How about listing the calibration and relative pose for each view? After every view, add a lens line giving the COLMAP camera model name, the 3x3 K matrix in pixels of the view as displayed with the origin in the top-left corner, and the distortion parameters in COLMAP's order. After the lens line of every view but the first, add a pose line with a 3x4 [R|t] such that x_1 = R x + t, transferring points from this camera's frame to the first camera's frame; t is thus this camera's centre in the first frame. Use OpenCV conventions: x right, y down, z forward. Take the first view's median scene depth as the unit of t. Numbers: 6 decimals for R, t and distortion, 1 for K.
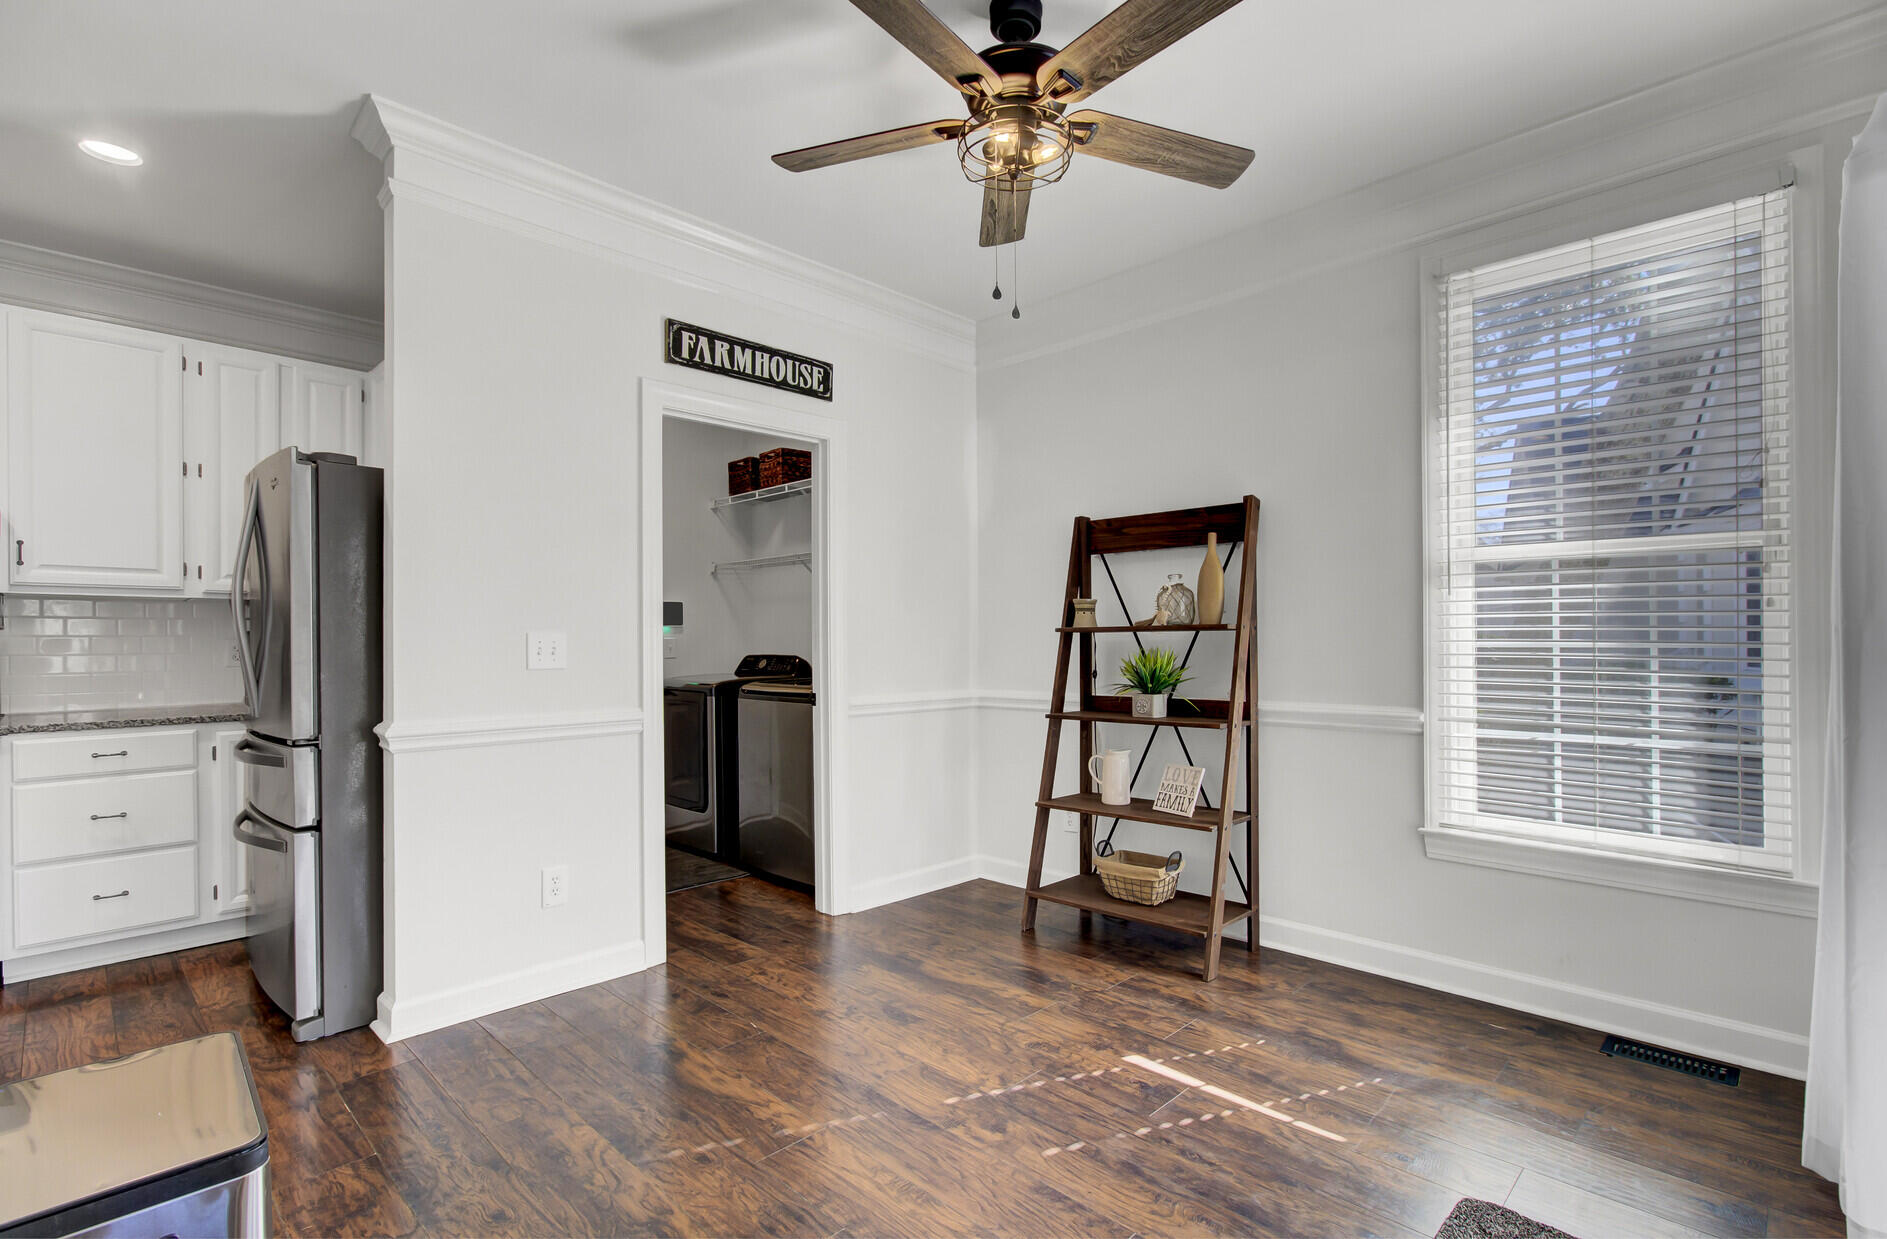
lens RADIAL K [[862.2, 0, 962.2], [0, 862.2, 637.3], [0, 0, 1]] dist [-0.002439, 0.004290]
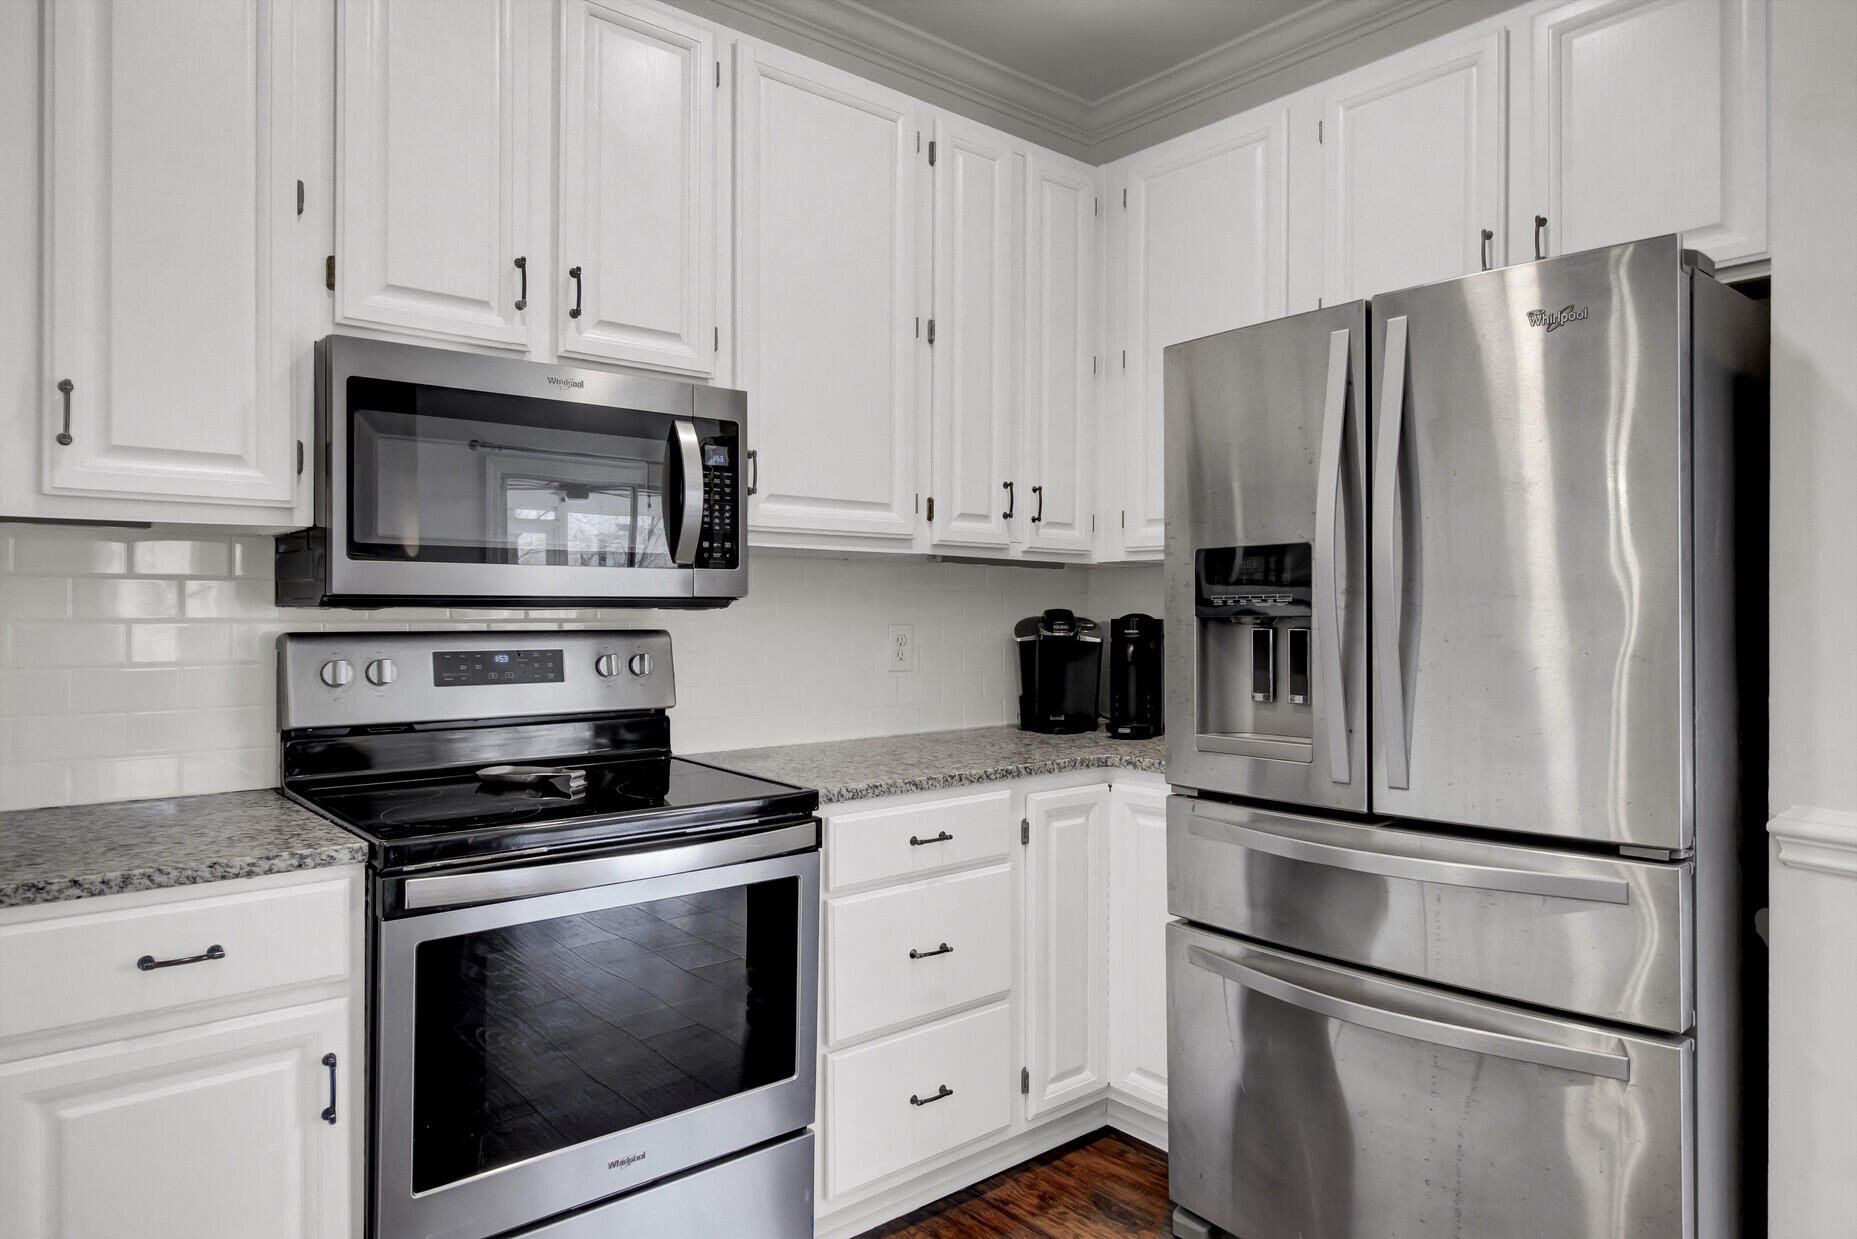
lens RADIAL K [[1176.7, 0, 998.1], [0, 1176.7, 587.5], [0, 0, 1]] dist [0.035608, -0.028811]
pose [[0.998131, 0.003486, -0.061014, -0.771417], [-0.004125, 0.999938, -0.010349, -0.015016], [0.060975, 0.010581, 0.998083, 0.211197]]
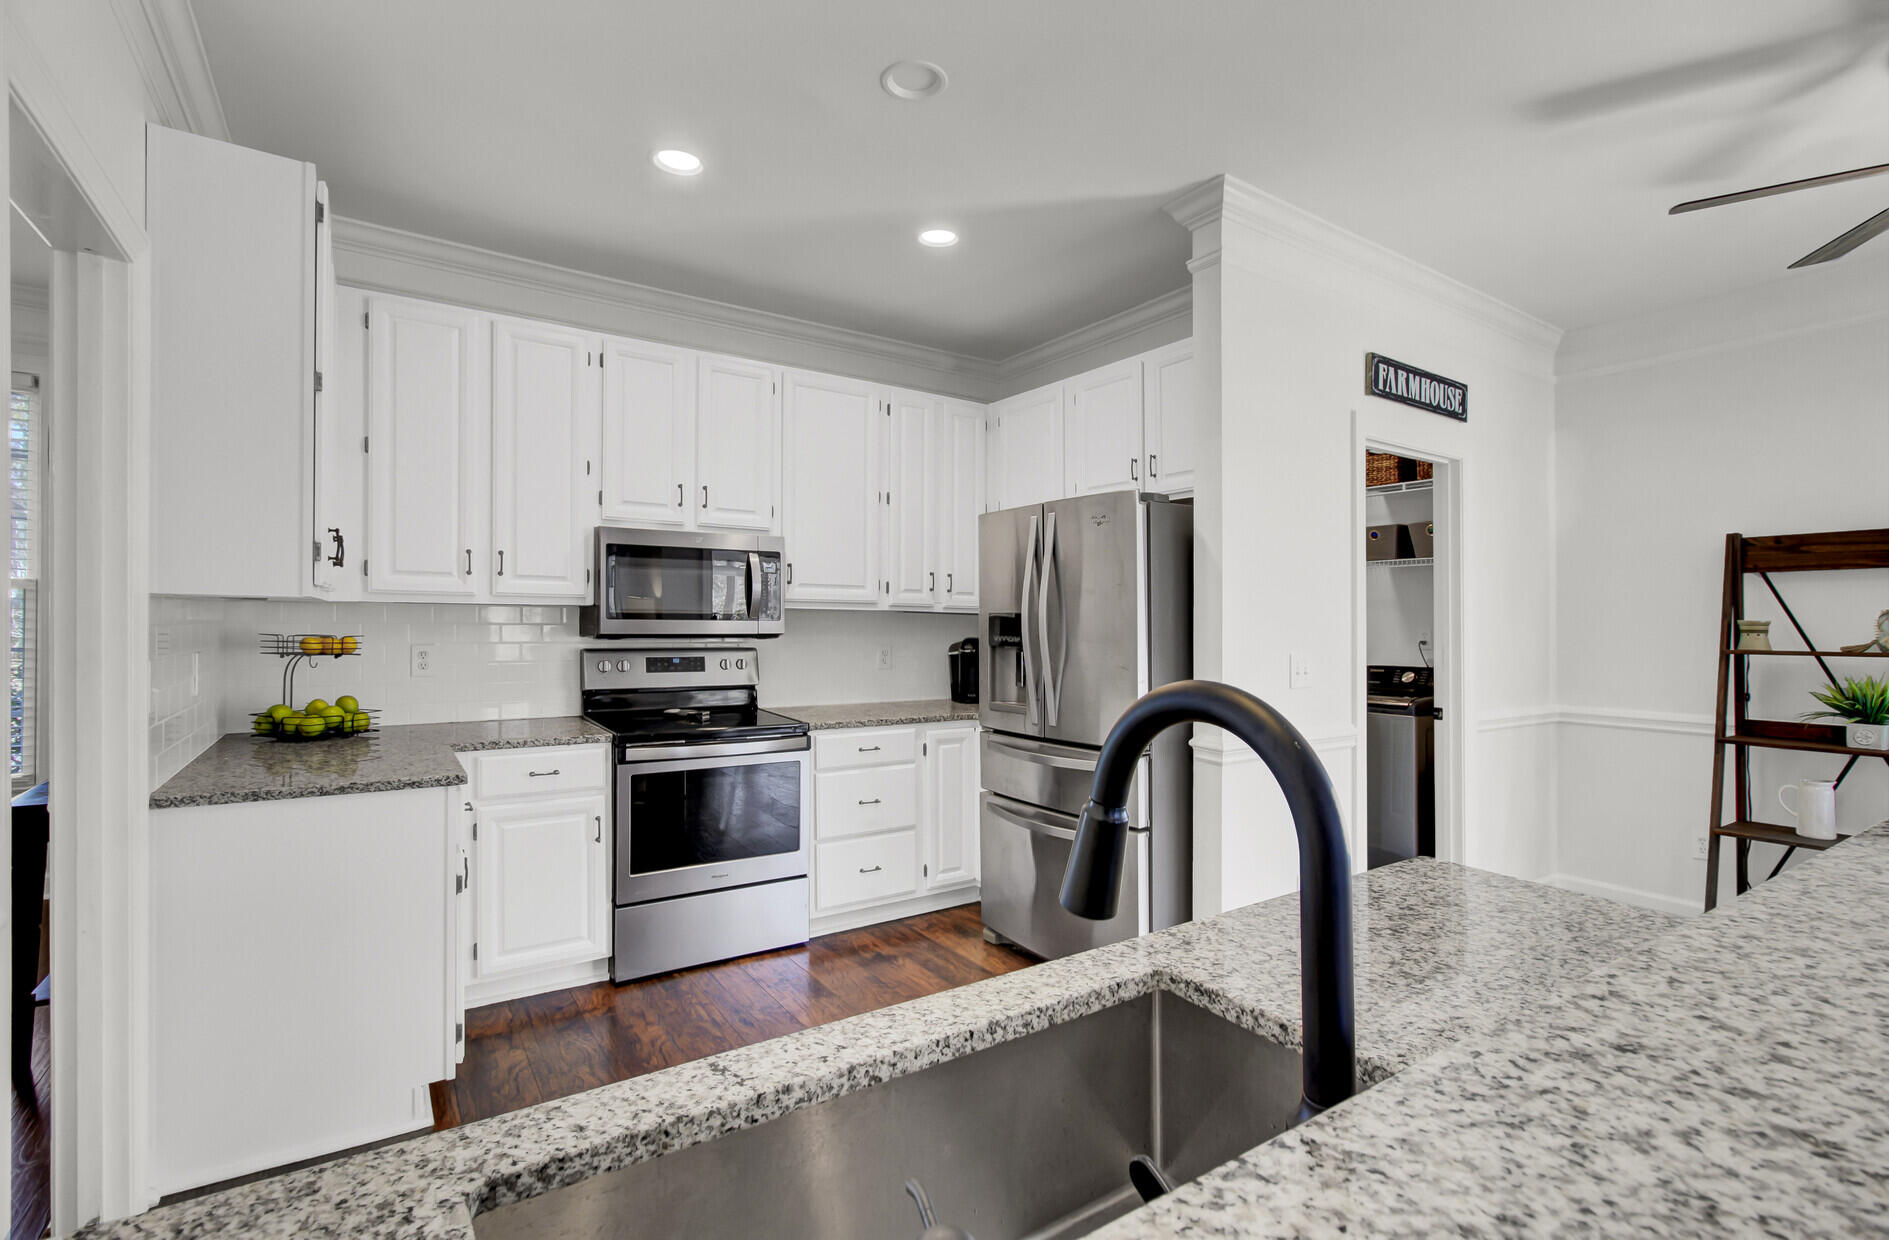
lens RADIAL K [[863.1, 0, 984.7], [0, 863.1, 622.2], [0, 0, 1]] dist [-0.002439, 0.004290]
pose [[0.984042, 0.013491, -0.177426, -0.540295], [-0.012250, 0.999892, 0.008089, -0.040123], [0.177516, -0.005787, 0.984101, -0.102846]]
